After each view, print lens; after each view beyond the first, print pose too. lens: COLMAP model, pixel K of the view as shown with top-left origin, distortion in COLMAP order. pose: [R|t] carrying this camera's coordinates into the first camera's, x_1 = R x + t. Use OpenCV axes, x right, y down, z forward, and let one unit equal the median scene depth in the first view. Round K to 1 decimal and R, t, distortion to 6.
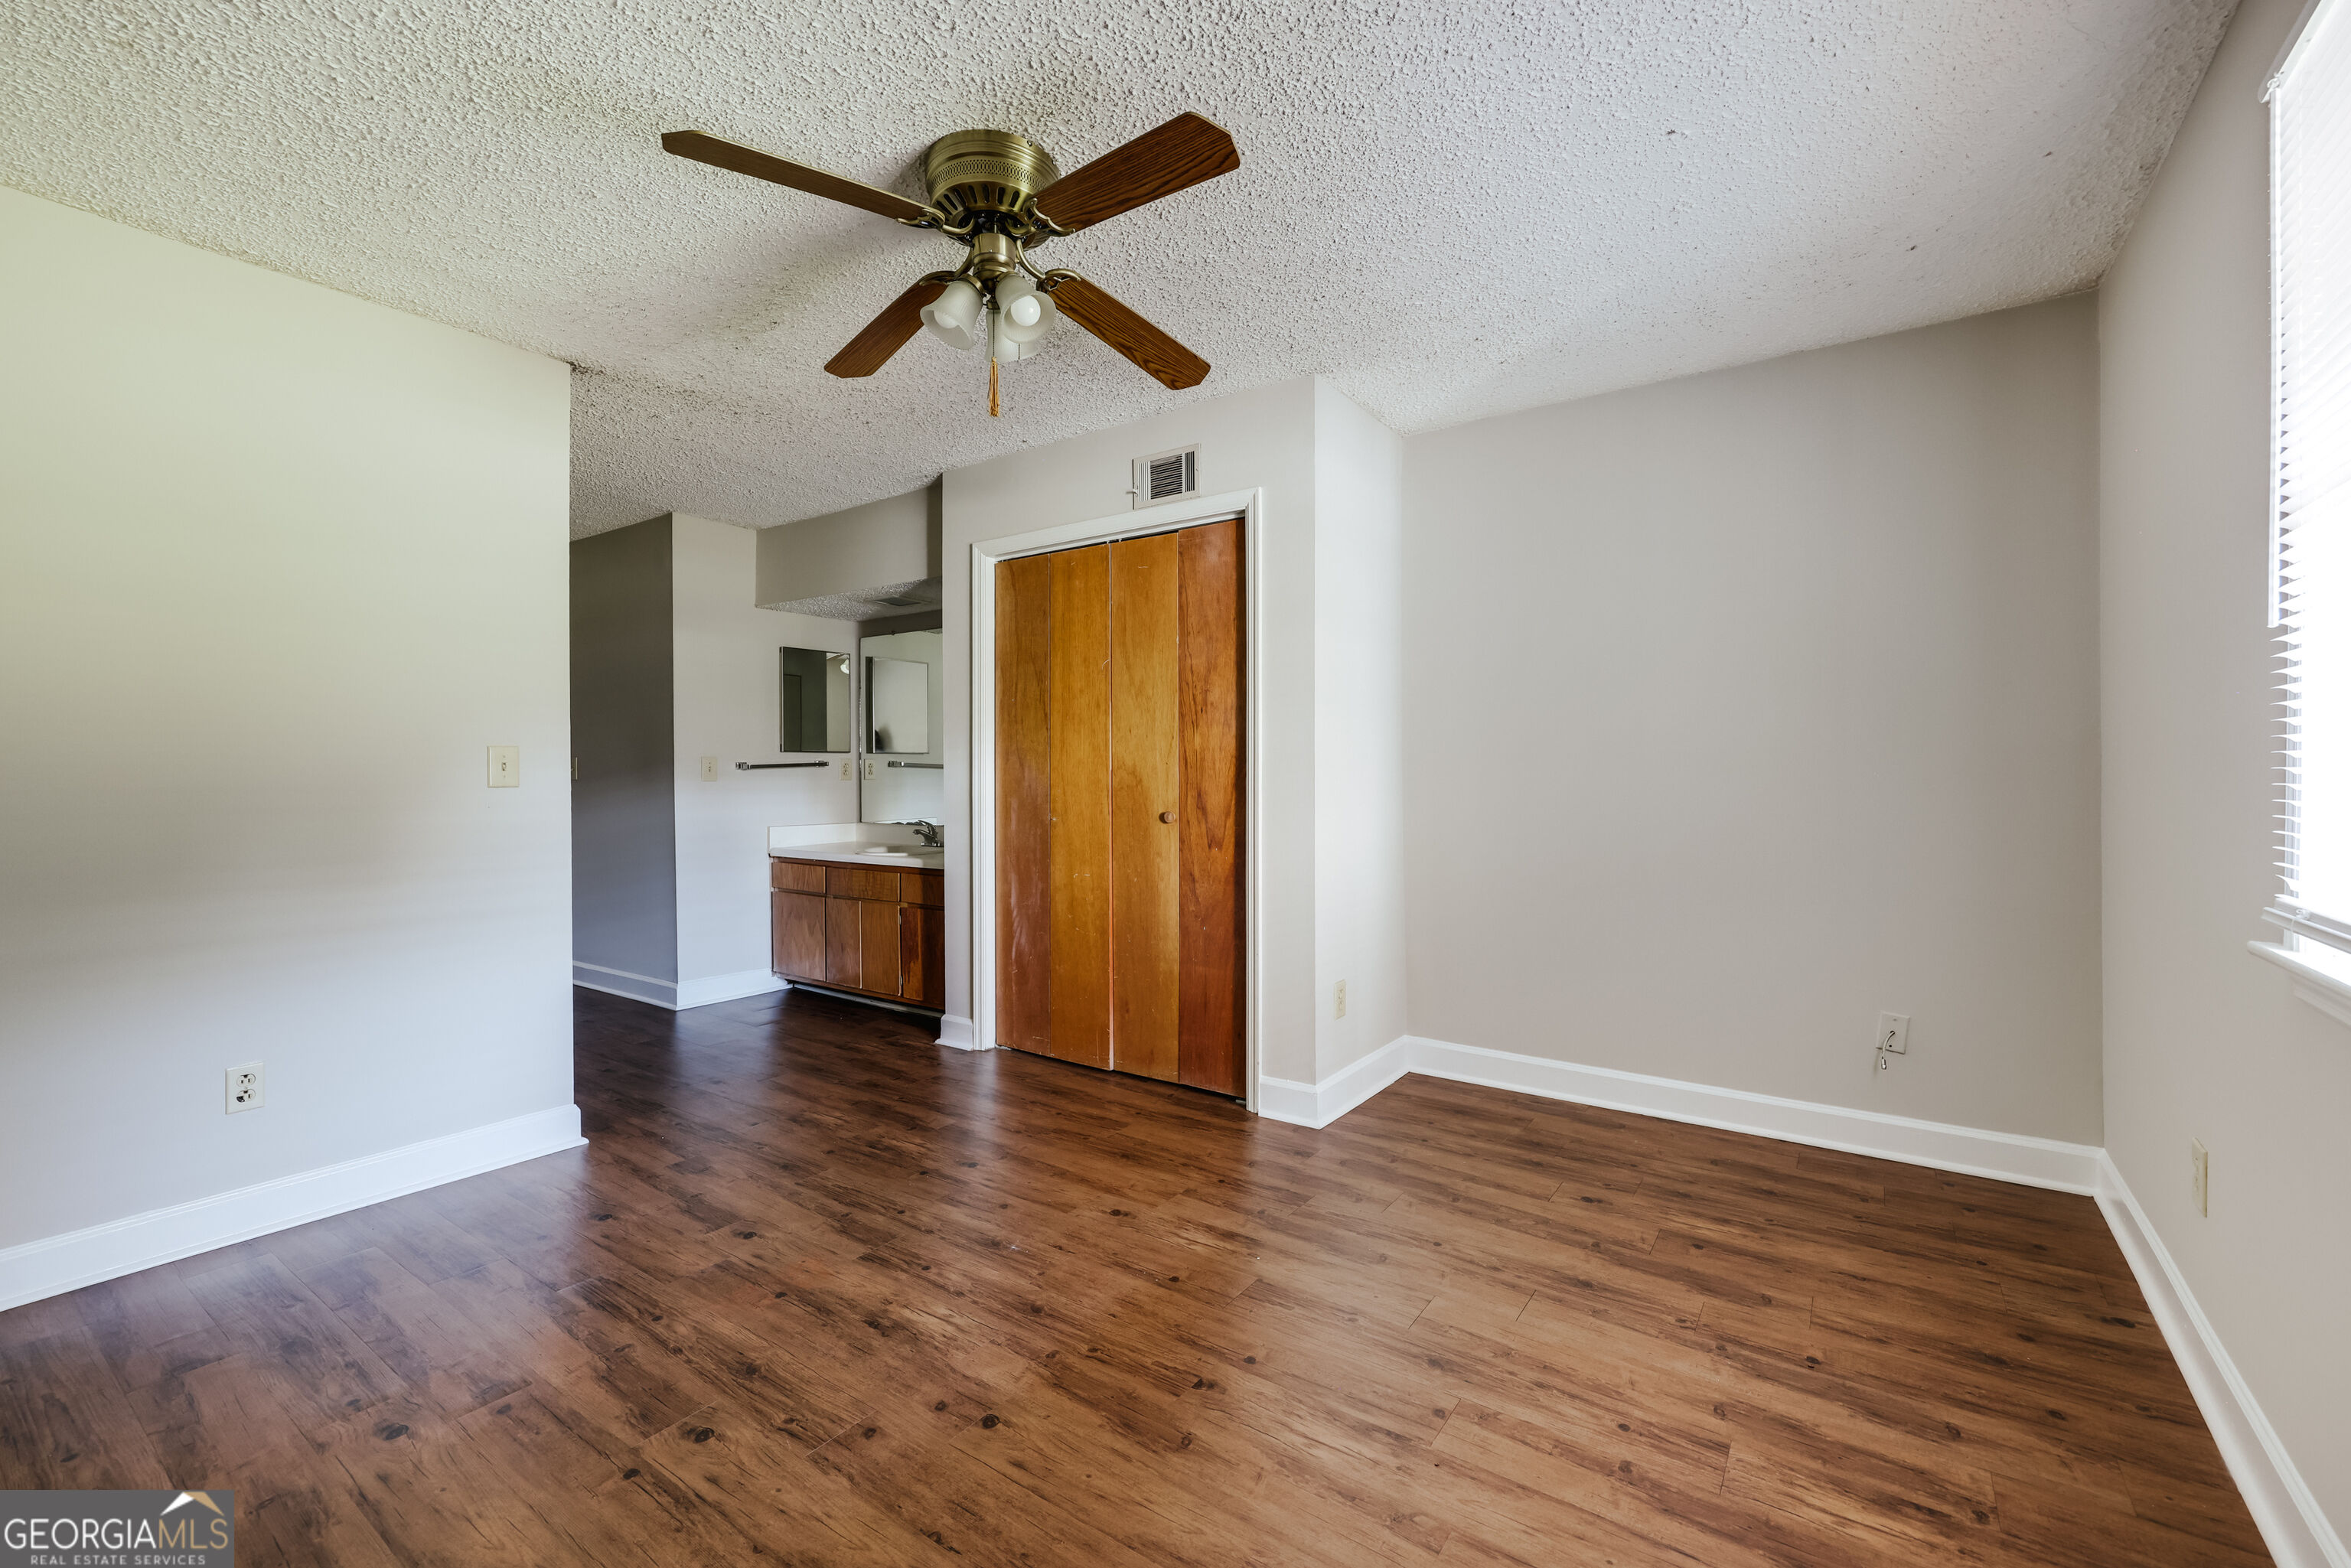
lens RADIAL K [[922.3, 0, 1232.1], [0, 922.3, 776.7], [0, 0, 1]] dist [-0.001539, 0.000745]
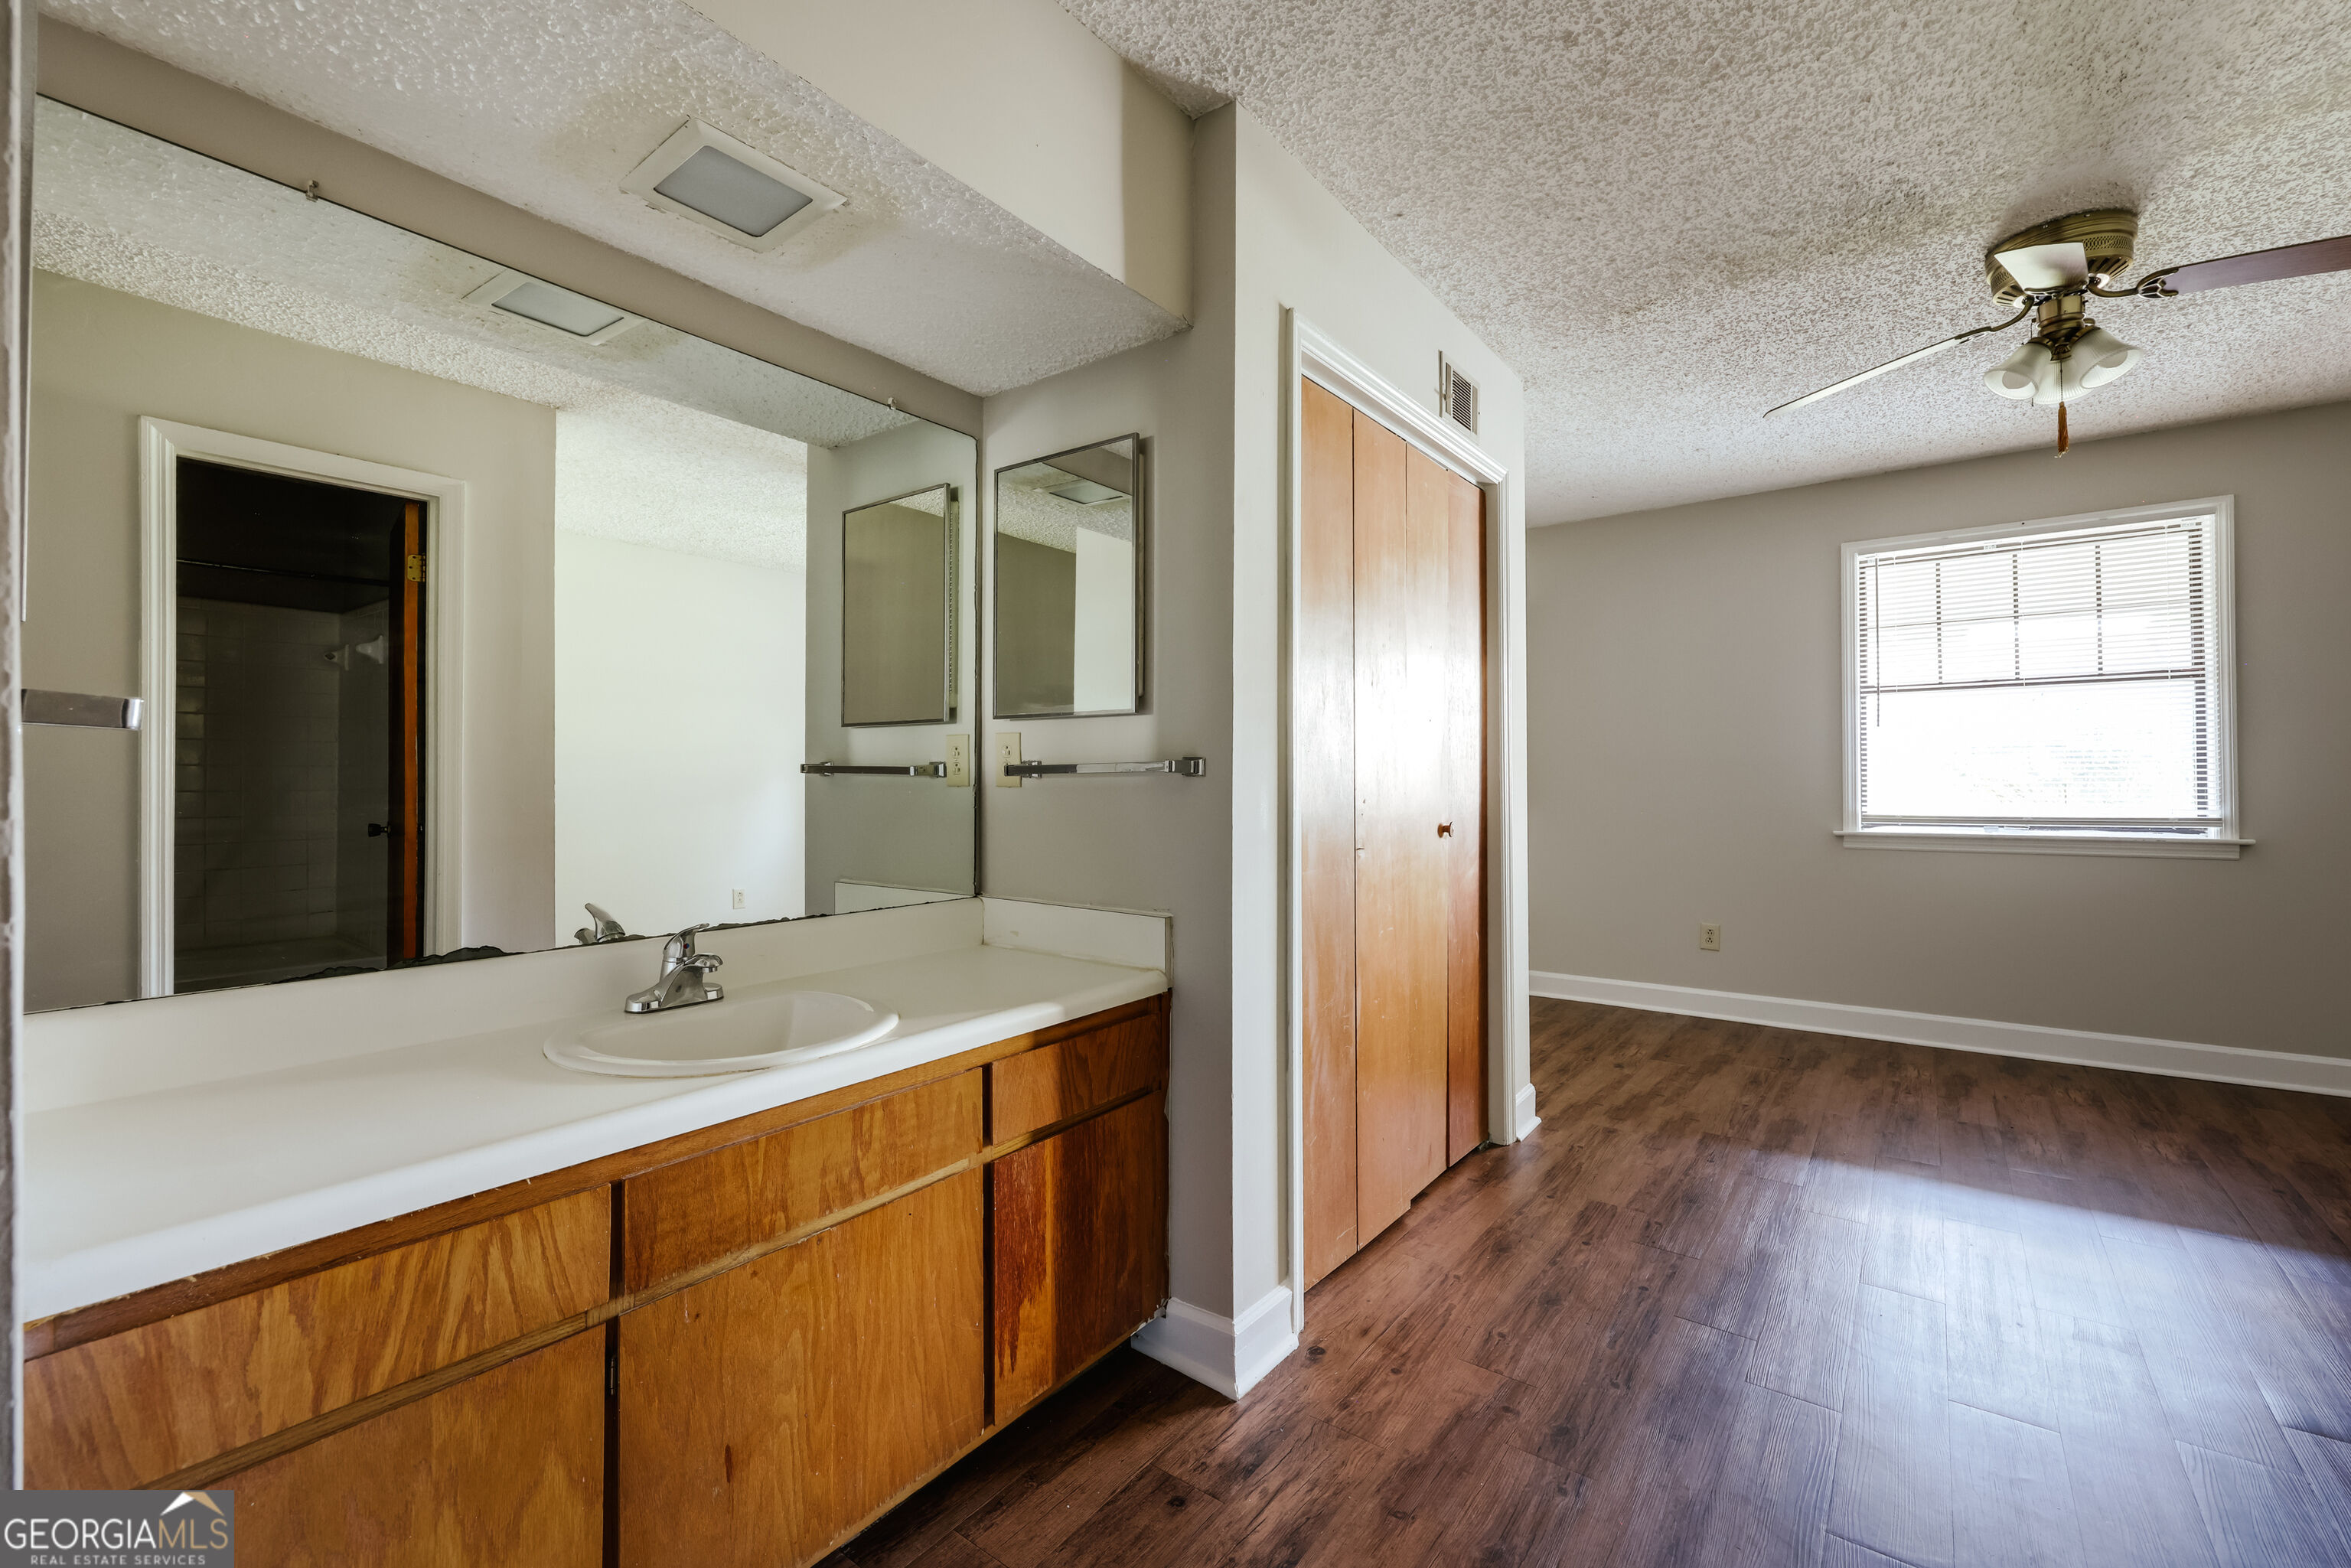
lens RADIAL K [[958.7, 0, 1161.5], [0, 958.7, 769.6], [0, 0, 1]] dist [-0.001487, 0.000413]
pose [[0.118136, 0.013940, 0.992900, -1.170096], [0.010851, 0.999824, -0.015328, 0.003599], [-0.992938, 0.012585, 0.117964, 1.481070]]
